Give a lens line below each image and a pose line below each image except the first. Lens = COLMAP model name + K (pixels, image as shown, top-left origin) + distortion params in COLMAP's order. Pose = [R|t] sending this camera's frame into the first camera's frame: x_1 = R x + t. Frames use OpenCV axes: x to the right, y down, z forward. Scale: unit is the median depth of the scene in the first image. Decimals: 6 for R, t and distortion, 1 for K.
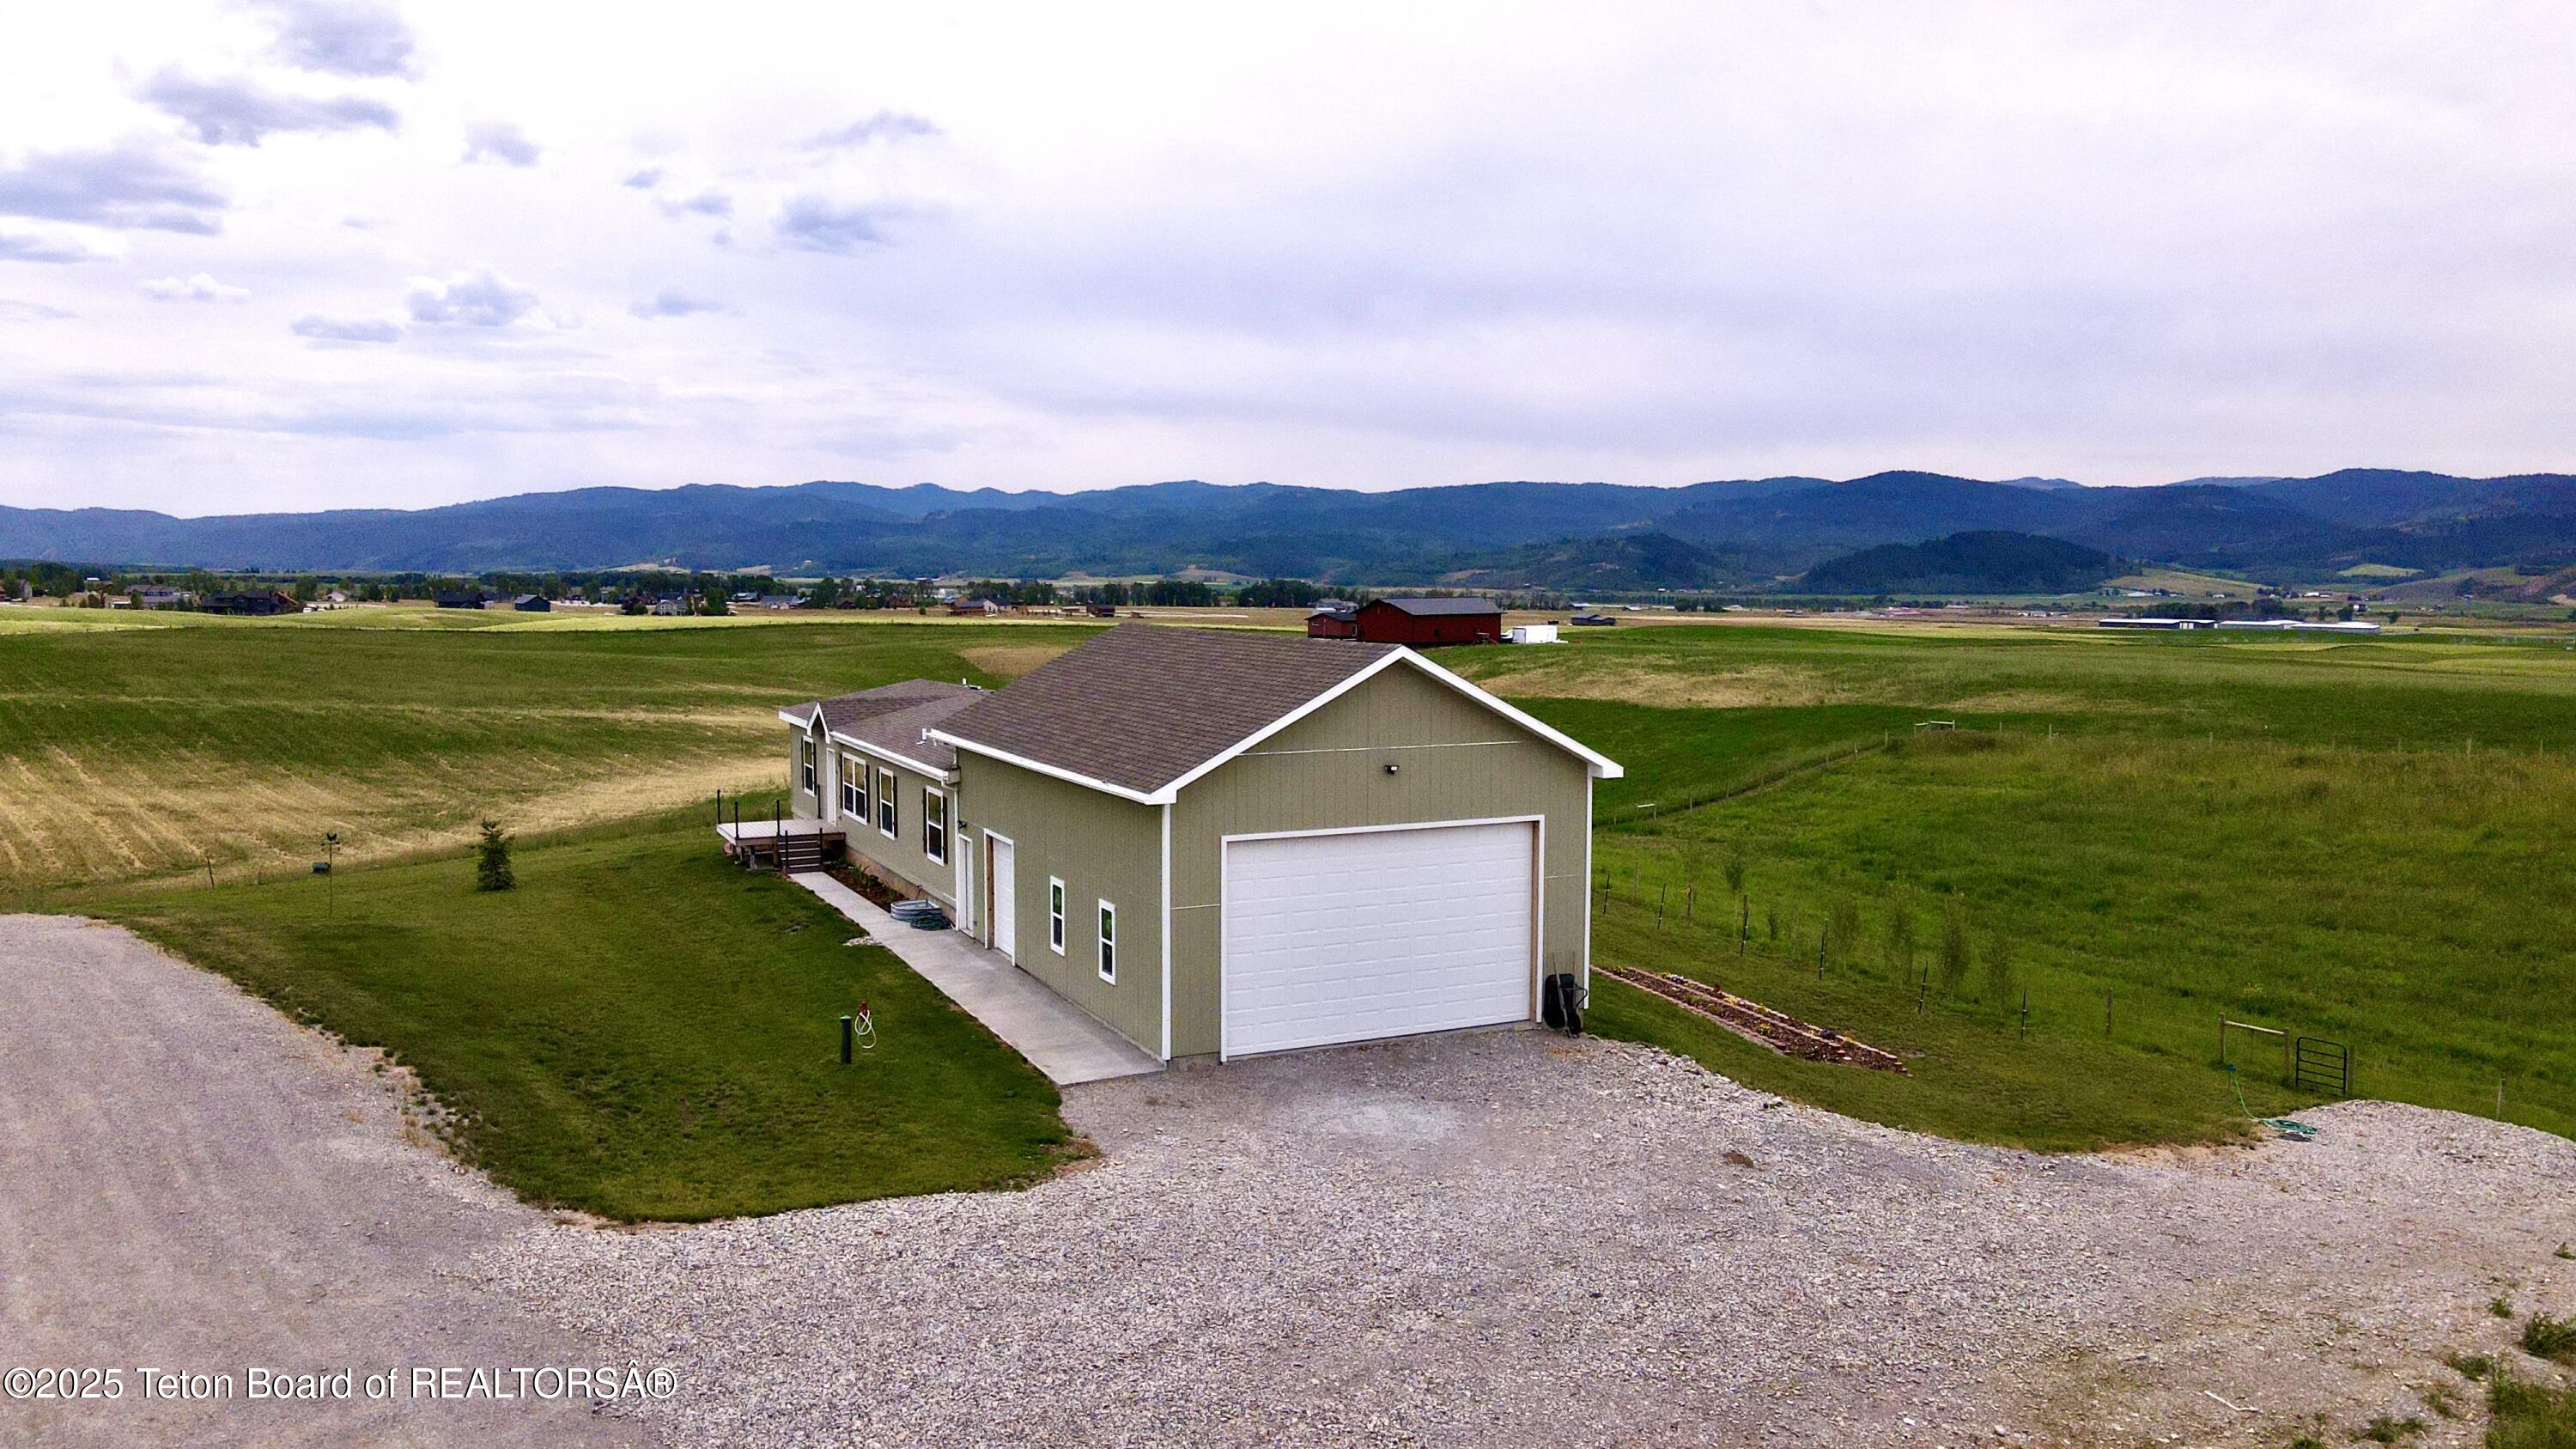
lens RADIAL K [[1879.4, 0, 1288.0], [0, 1879.4, 724.5], [0, 0, 1]] dist [-0.004142, 0.035983]
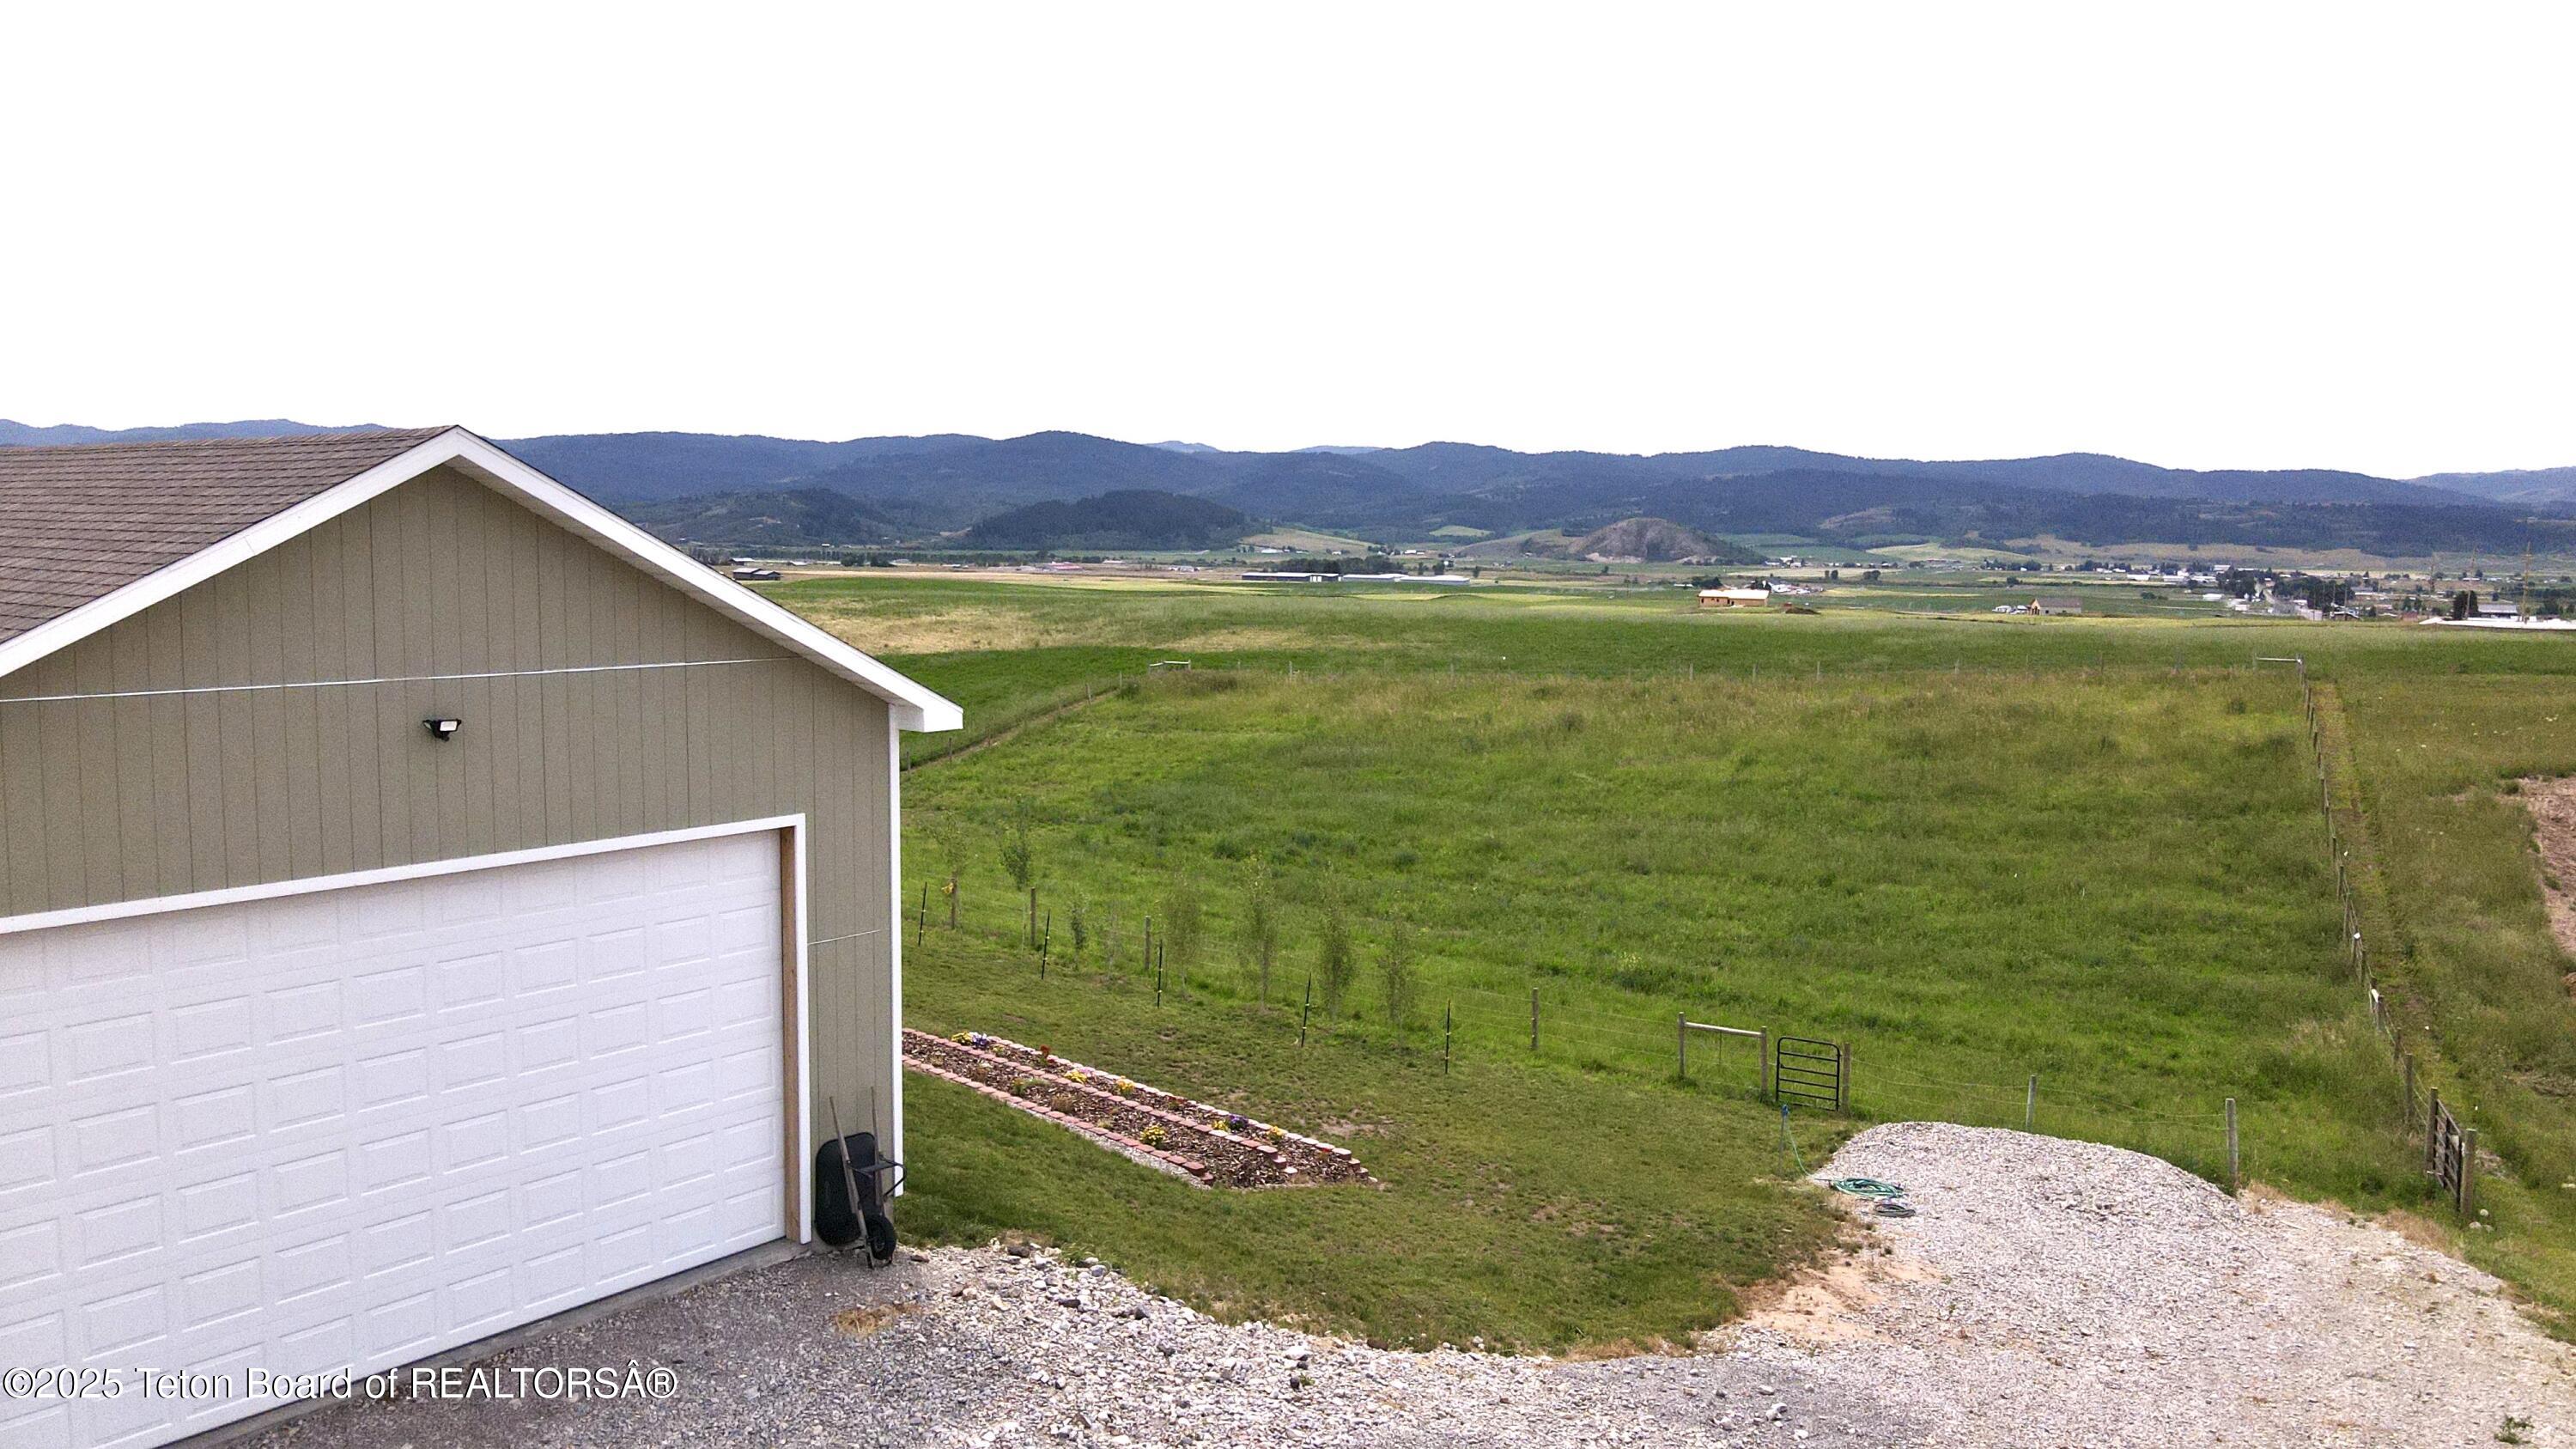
lens RADIAL K [[1879.4, 0, 1288.0], [0, 1879.4, 724.5], [0, 0, 1]] dist [-0.004142, 0.035983]
pose [[0.906157, -0.034319, 0.421547, 0.014932], [0.024693, 0.999295, 0.028275, 0.004747], [-0.422220, -0.015212, 0.906366, 0.163290]]
